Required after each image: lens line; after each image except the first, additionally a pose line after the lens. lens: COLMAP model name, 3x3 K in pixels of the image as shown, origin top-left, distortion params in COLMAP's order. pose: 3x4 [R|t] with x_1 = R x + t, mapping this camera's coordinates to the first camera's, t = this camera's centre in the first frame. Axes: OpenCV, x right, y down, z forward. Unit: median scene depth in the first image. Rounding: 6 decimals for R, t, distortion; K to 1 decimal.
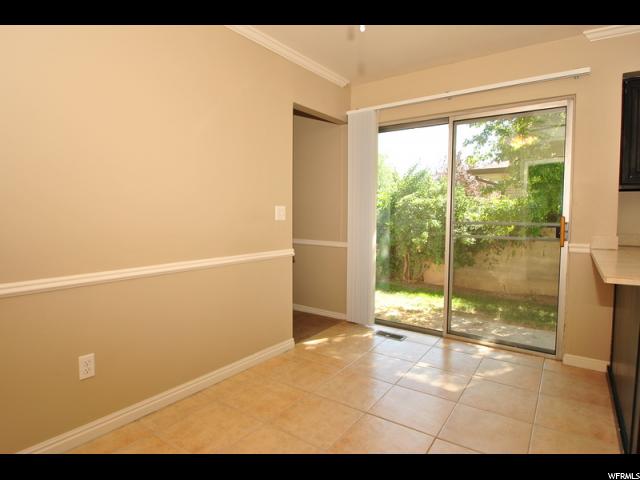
lens RADIAL K [[357.0, 0, 320.7], [0, 357.0, 239.3], [0, 0, 1]] dist [0.001545, -0.001814]
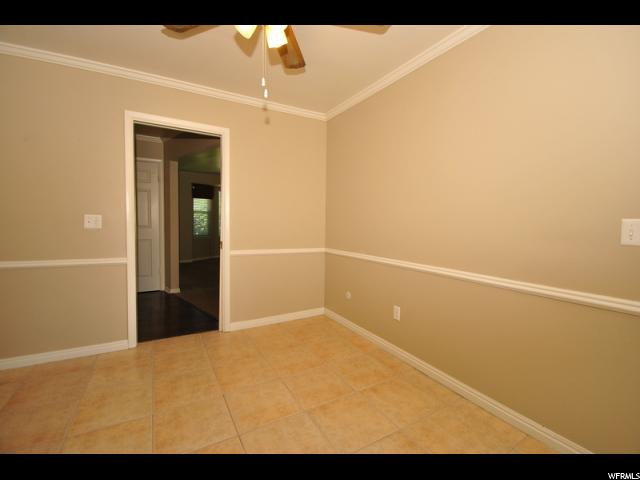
lens RADIAL K [[287.1, 0, 323.0], [0, 287.1, 236.5], [0, 0, 1]] dist [-0.001256, -0.000226]
pose [[-0.415022, 0.034793, -0.909146, 0.647009], [-0.078504, 0.994172, 0.073883, -0.075351], [0.906418, 0.102035, -0.409872, 1.049663]]
